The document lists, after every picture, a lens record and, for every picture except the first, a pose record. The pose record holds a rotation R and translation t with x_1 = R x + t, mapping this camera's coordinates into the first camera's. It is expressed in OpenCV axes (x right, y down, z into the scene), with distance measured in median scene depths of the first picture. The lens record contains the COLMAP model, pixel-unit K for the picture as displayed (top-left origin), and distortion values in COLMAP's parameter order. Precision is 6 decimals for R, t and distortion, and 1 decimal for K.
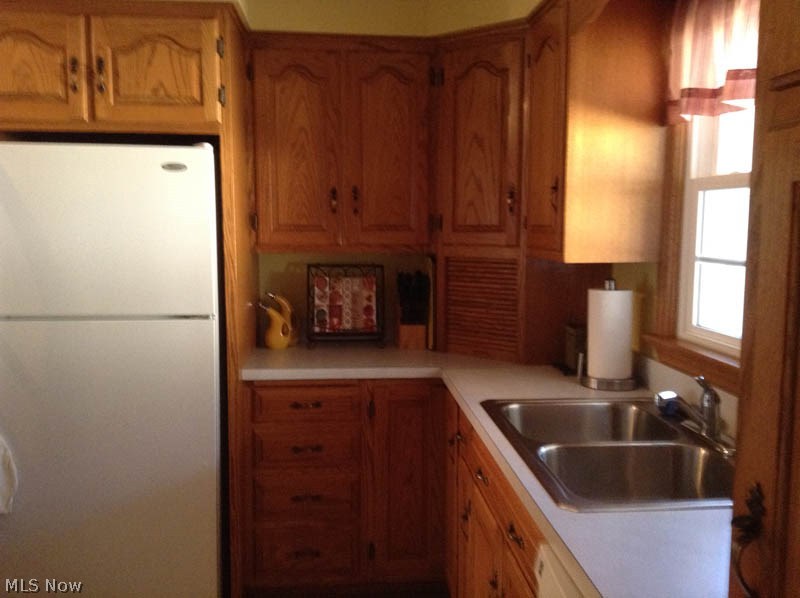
lens RADIAL K [[731.3, 0, 400.0], [0, 731.3, 299.0], [0, 0, 1]] dist [0.259570, -0.523411]
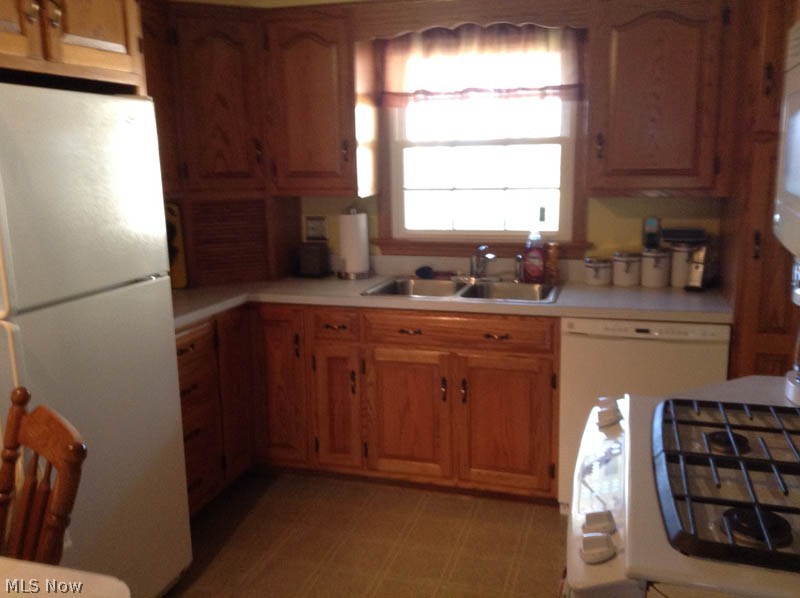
lens RADIAL K [[731.3, 0, 400.0], [0, 731.3, 299.0], [0, 0, 1]] dist [0.259570, -0.523411]
pose [[0.361961, -0.186844, 0.913276, -0.958390], [0.115805, 0.981131, 0.154828, -0.055309], [-0.924972, 0.049720, 0.376768, 0.304117]]
